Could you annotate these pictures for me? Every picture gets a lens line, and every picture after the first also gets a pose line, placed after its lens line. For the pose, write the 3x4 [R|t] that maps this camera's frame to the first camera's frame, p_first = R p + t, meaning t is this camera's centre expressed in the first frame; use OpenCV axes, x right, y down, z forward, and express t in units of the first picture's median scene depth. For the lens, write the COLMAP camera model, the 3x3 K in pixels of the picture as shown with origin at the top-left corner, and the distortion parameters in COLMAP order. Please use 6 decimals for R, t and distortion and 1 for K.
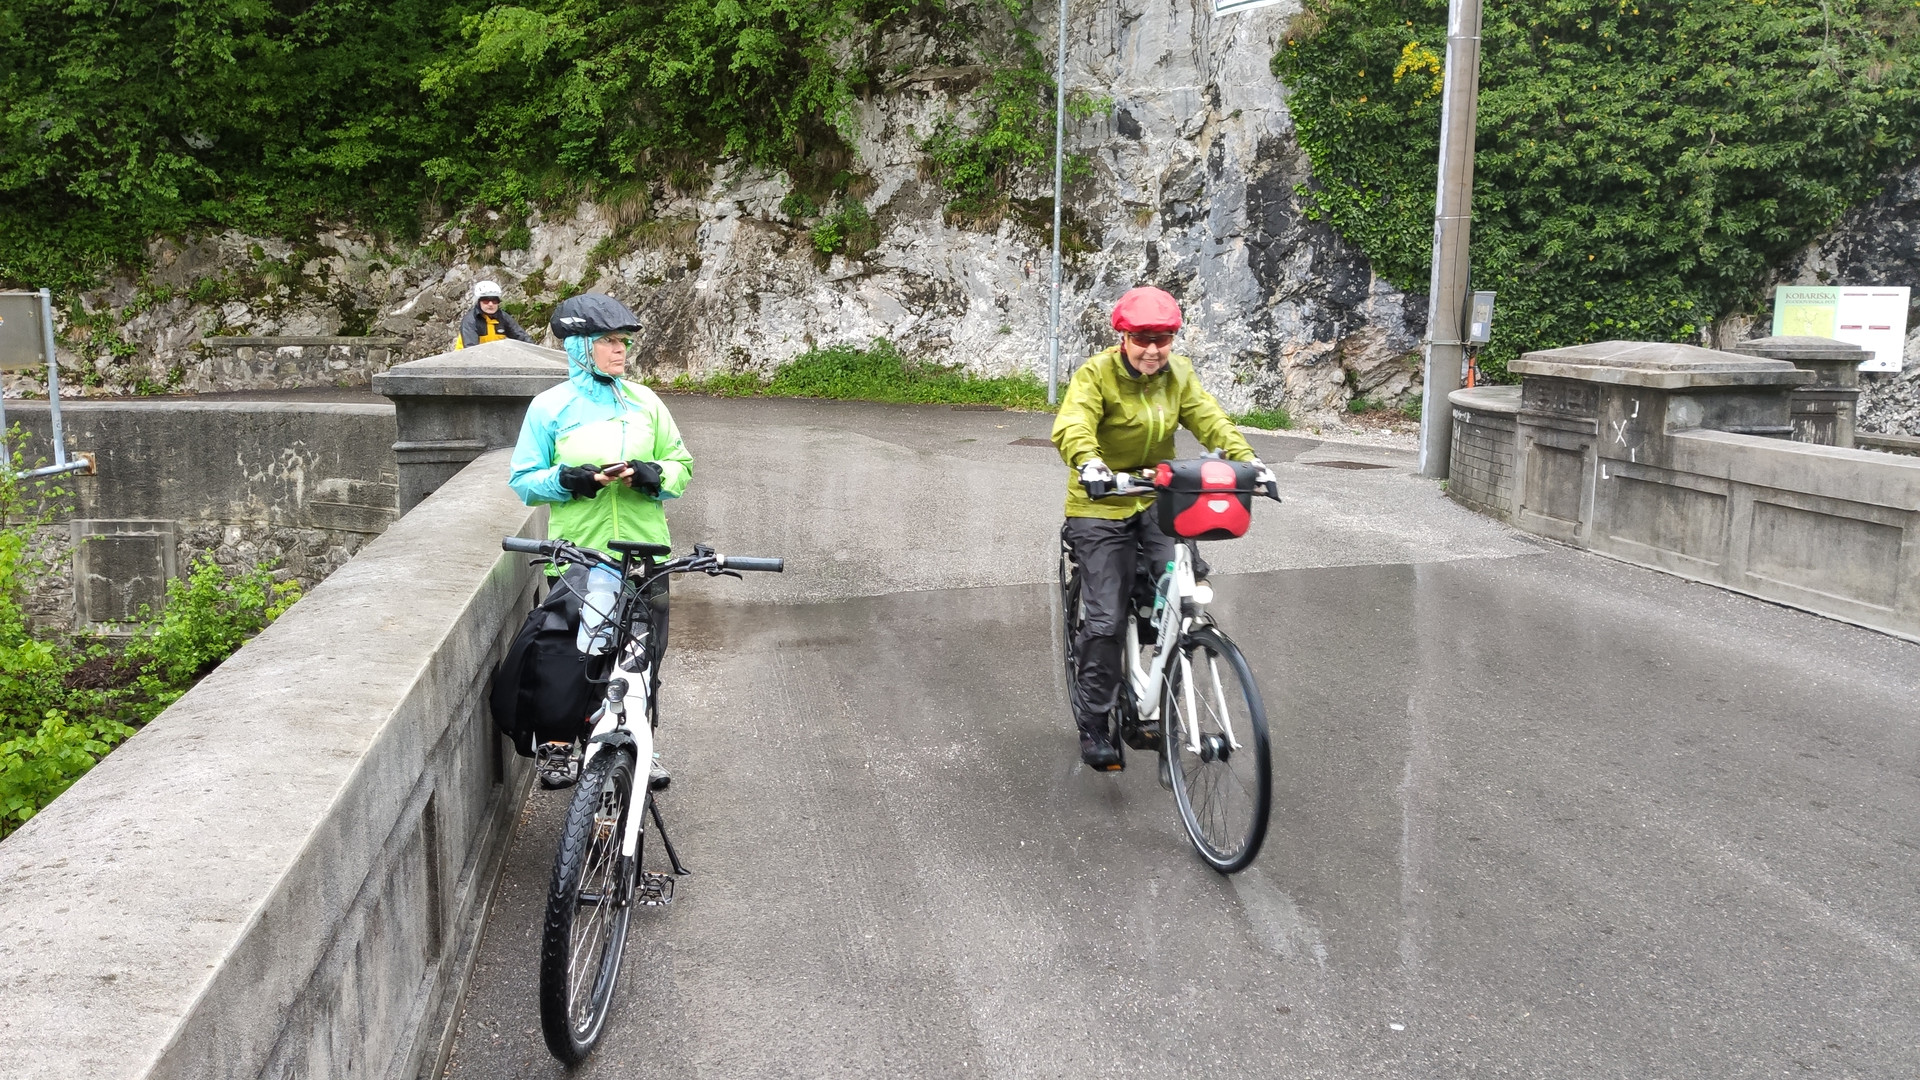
lens RADIAL K [[1465.9, 0, 973.4], [0, 1465.9, 535.3], [0, 0, 1]] dist [0.046146, -0.076855]
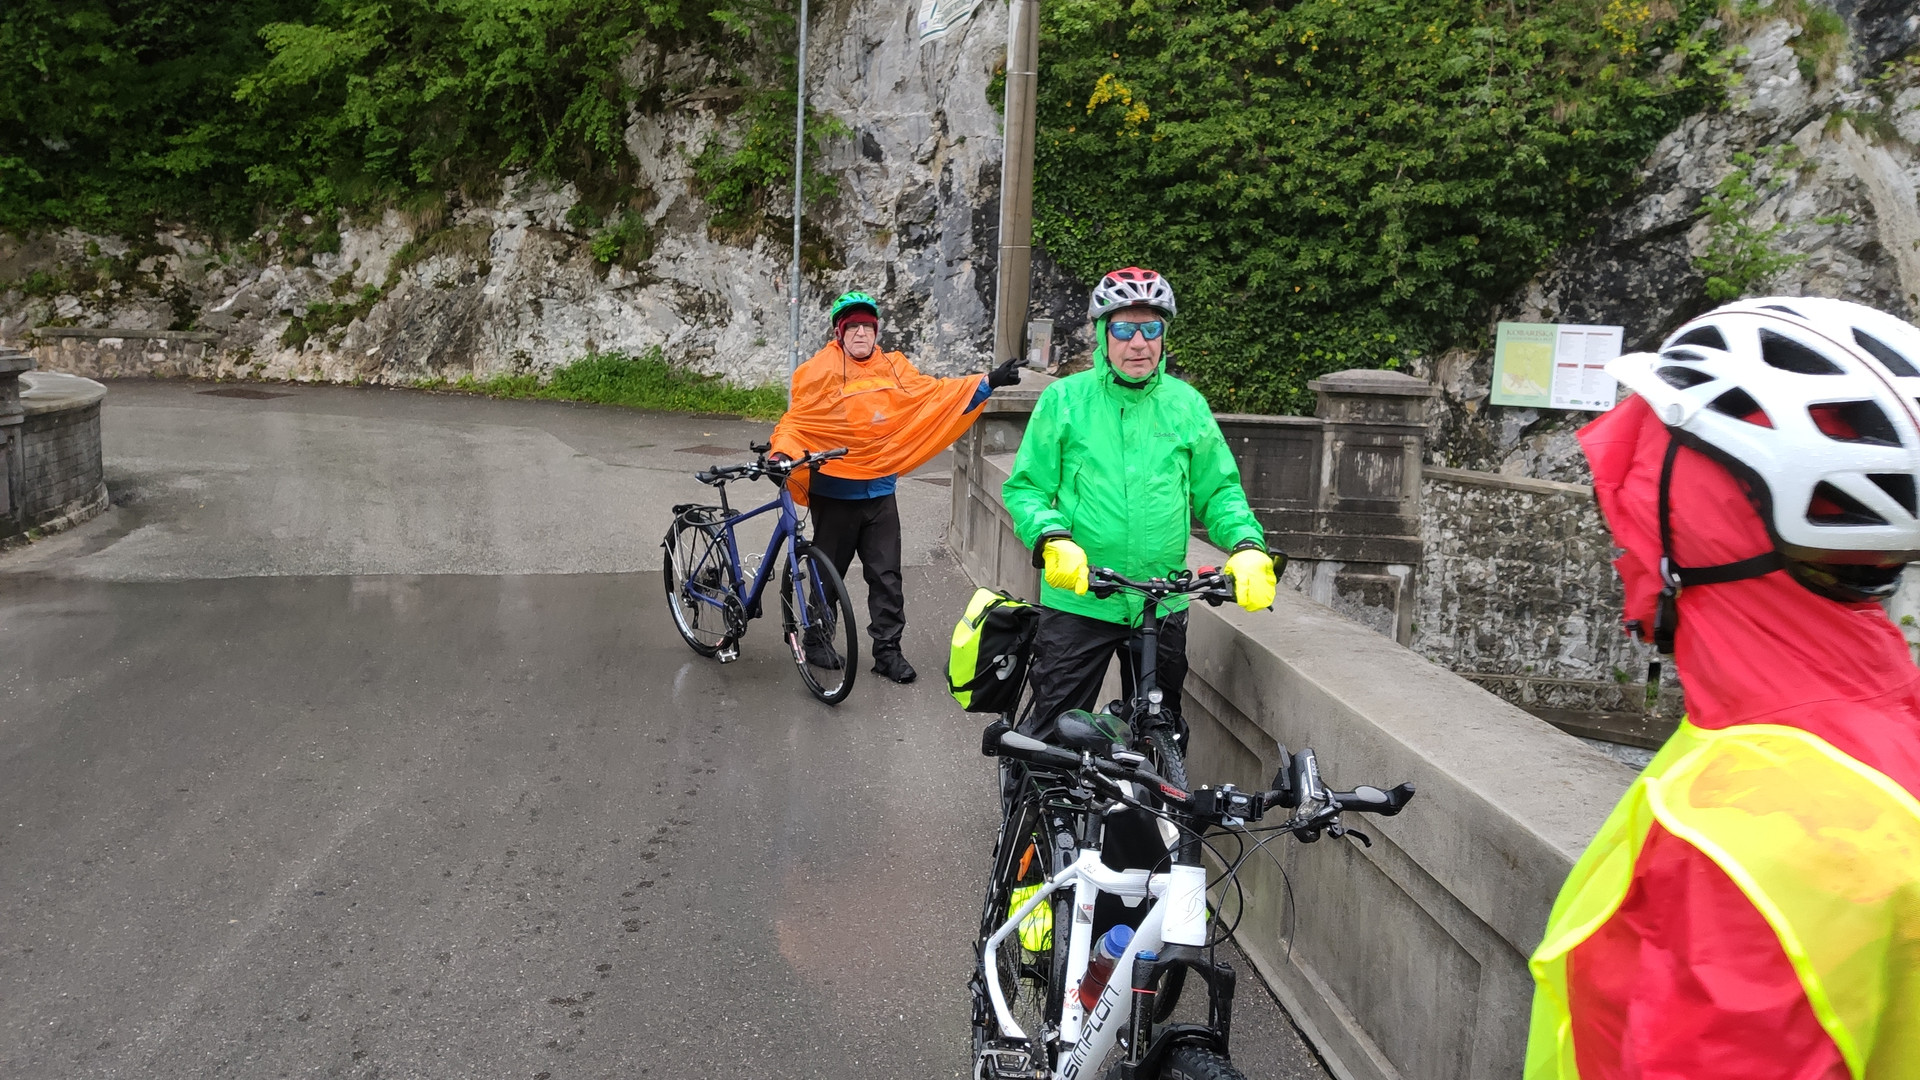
lens RADIAL K [[1465.9, 0, 972.3], [0, 1465.9, 526.6], [0, 0, 1]] dist [0.046146, -0.076855]
pose [[0.997545, 0.037275, -0.059287, 0.224611], [-0.038188, 0.999168, -0.014333, -0.001337], [0.058704, 0.016562, 0.998138, -0.018695]]
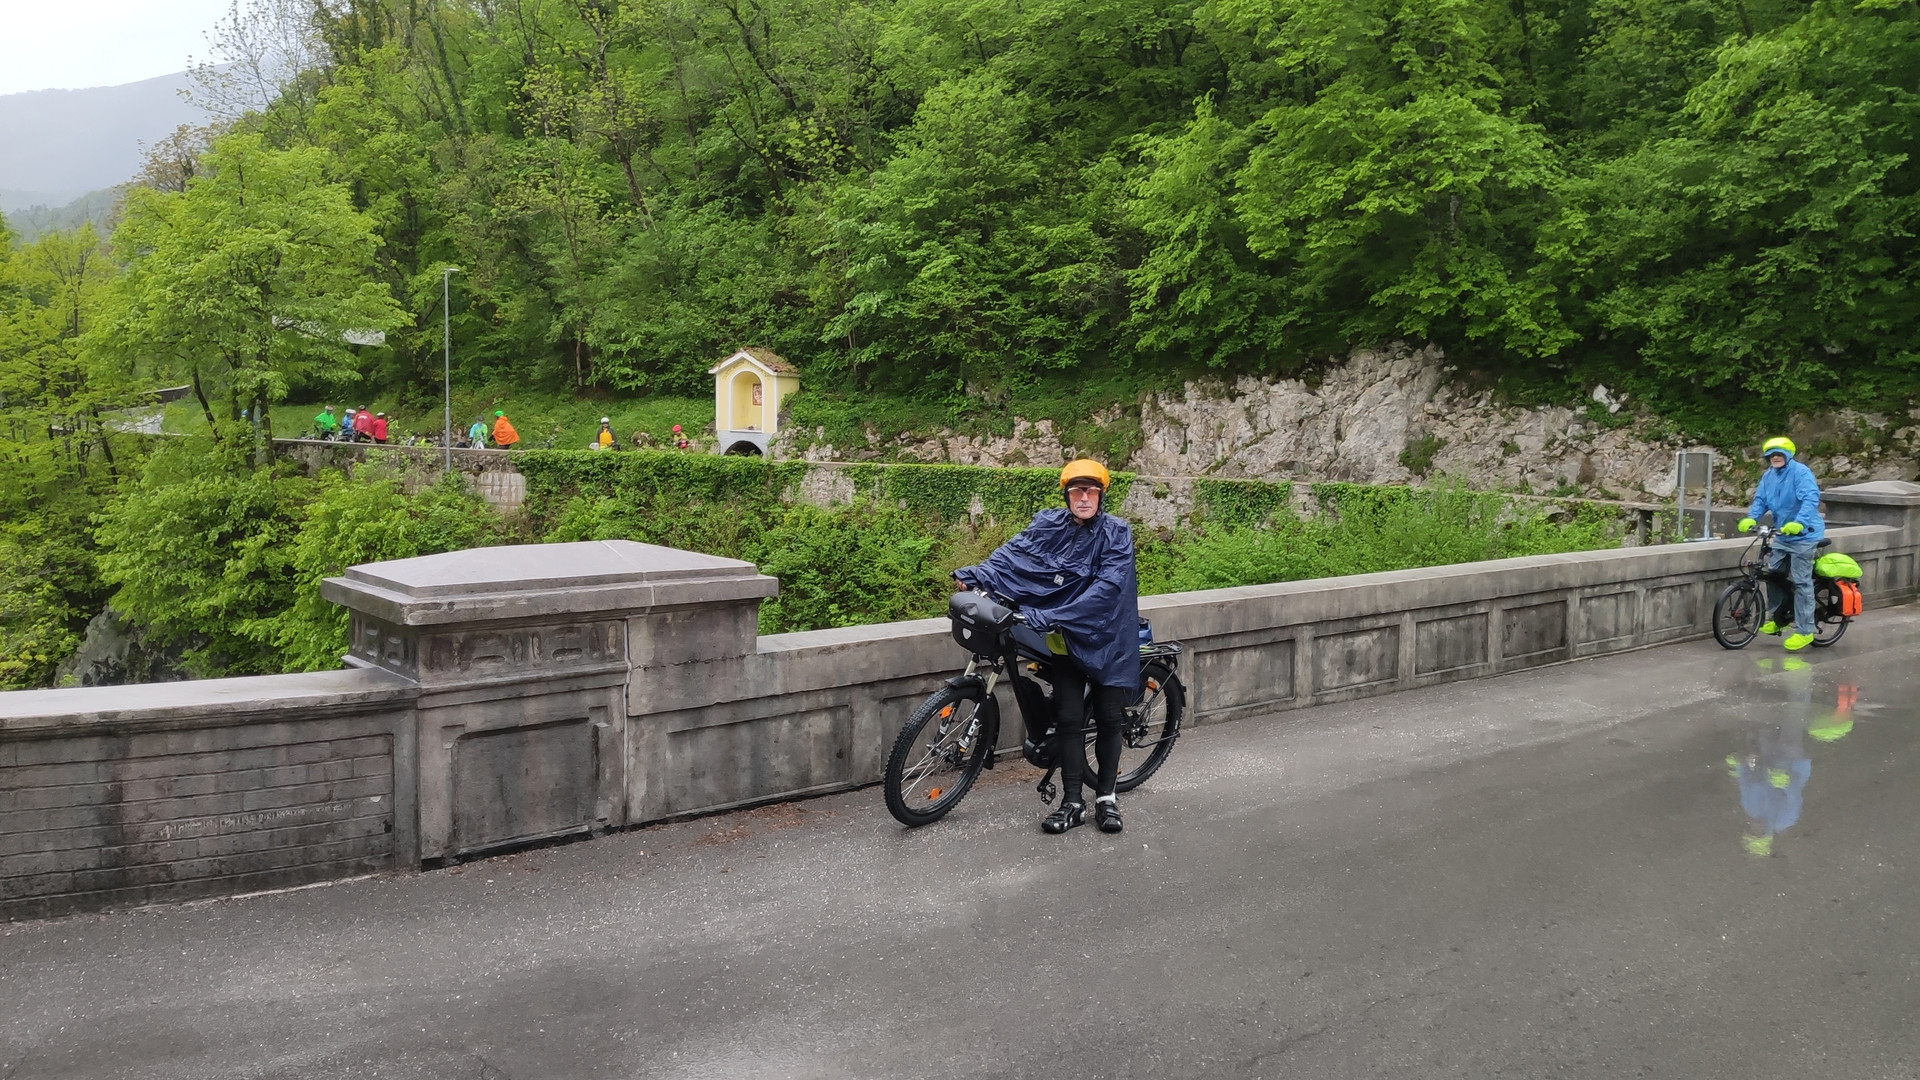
lens RADIAL K [[1465.9, 0, 957.7], [0, 1465.9, 509.7], [0, 0, 1]] dist [0.046146, -0.076855]
pose [[0.497471, 0.053557, -0.865826, 0.364292], [-0.150864, 0.988224, -0.025552, 0.071548], [0.854261, 0.143334, 0.499693, -0.522593]]
